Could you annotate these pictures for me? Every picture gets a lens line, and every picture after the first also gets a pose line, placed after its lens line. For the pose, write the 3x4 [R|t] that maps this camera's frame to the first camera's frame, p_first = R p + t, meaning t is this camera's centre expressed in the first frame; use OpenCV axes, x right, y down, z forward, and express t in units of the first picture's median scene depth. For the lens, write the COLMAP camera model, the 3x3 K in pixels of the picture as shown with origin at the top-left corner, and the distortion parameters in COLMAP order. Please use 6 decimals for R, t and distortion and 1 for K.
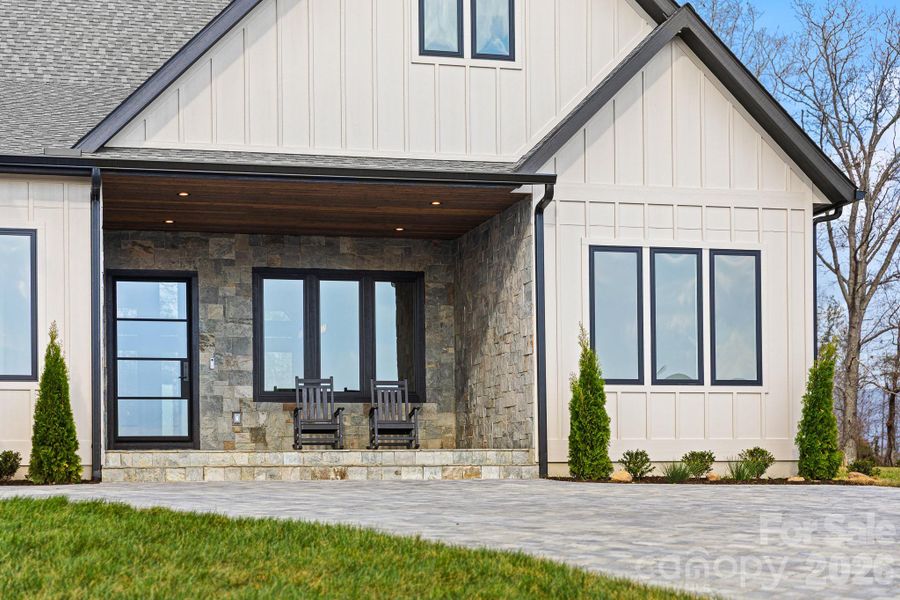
lens RADIAL K [[1558.7, 0, 446.9], [0, 1558.7, 478.7], [0, 0, 1]] dist [0.012081, 0.040687]
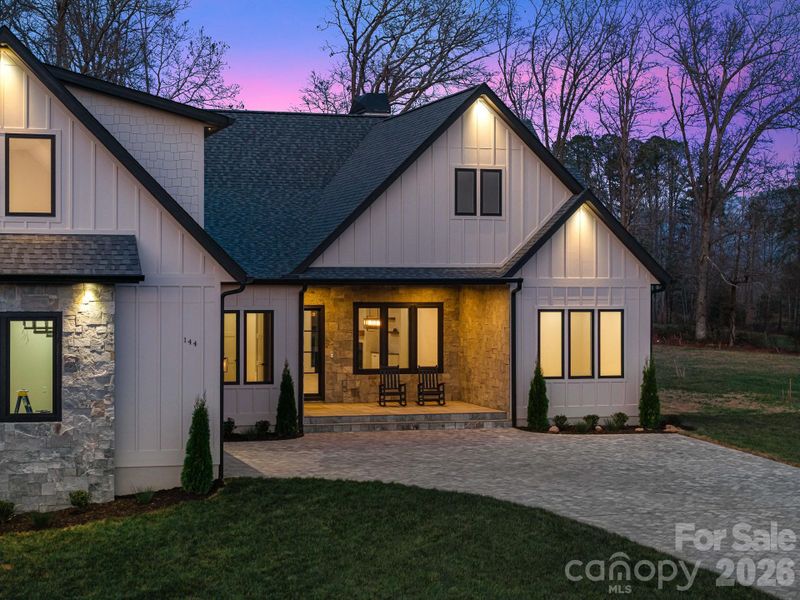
lens RADIAL K [[1549.9, 0, 400.0], [0, 1549.9, 300.0], [0, 0, 1]] dist [0.006244, 0.100199]
pose [[0.998940, 0.011273, 0.044619, -0.167232], [-0.011834, 0.999854, 0.012327, -0.178483], [-0.044474, -0.012842, 0.998928, -0.933535]]
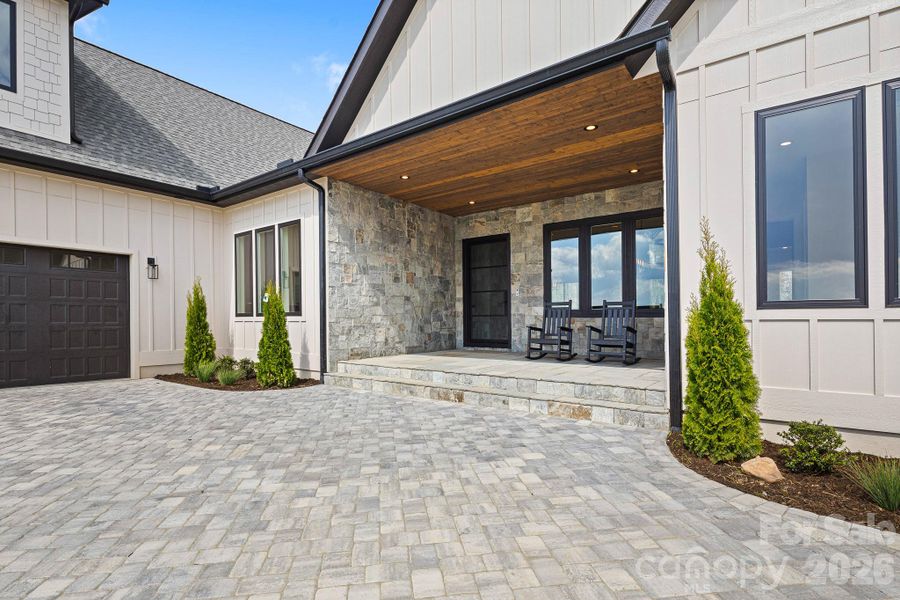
lens RADIAL K [[445.4, 0, 444.3], [0, 445.4, 321.4], [0, 0, 1]] dist [0.000845, -0.000382]
pose [[0.618327, 0.010023, -0.785857, 0.158677], [-0.002448, 0.999938, 0.010827, -0.055207], [0.785917, -0.004771, 0.618313, 0.742192]]
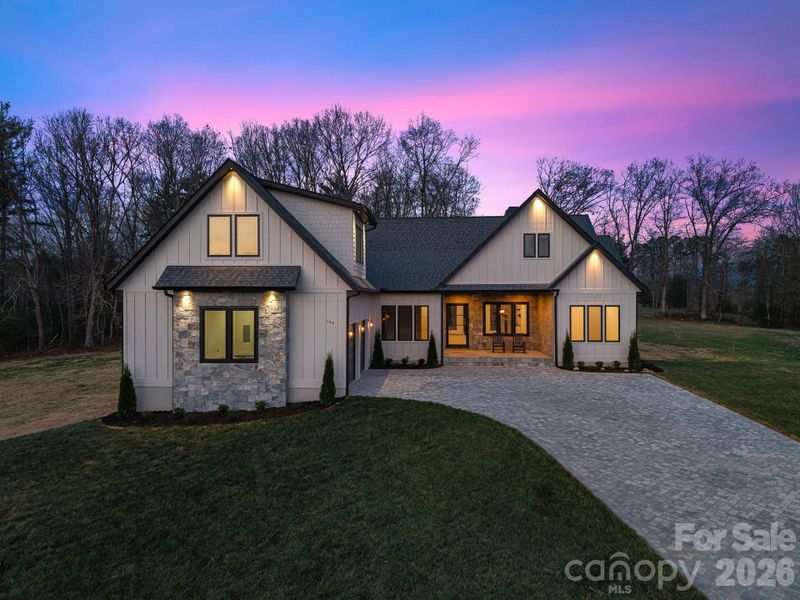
lens RADIAL K [[526.9, 0, 400.0], [0, 526.9, 300.0], [0, 0, 1]] dist [0.002845, -0.000919]
pose [[0.950785, 0.009928, -0.309692, 0.093130], [-0.006579, 0.999908, 0.011856, -0.170197], [0.309781, -0.009236, 0.950763, -0.339643]]
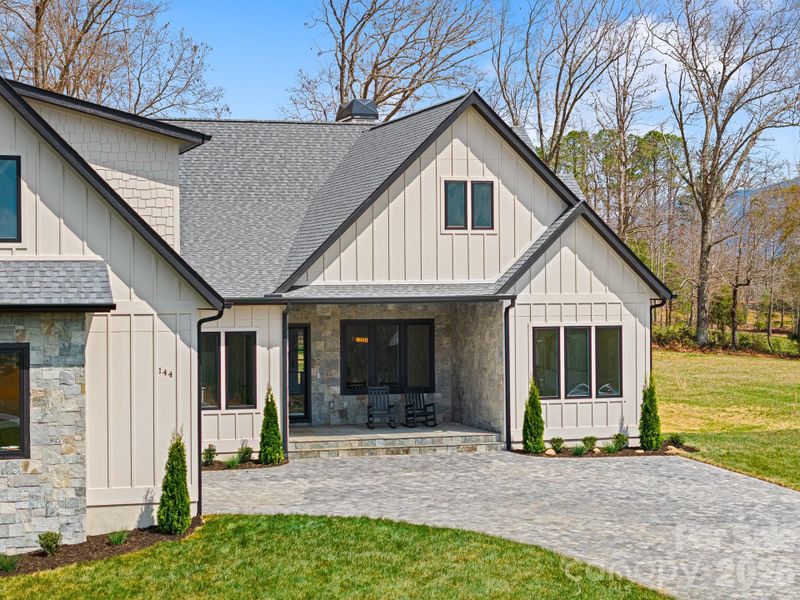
lens RADIAL K [[1582.9, 0, 400.0], [0, 1582.9, 300.0], [0, 0, 1]] dist [0.017587, 0.038719]
pose [[0.998816, 0.002999, 0.048551, -0.159172], [-0.003649, 0.999905, 0.013302, -0.201571], [-0.048506, -0.013464, 0.998732, -0.891610]]
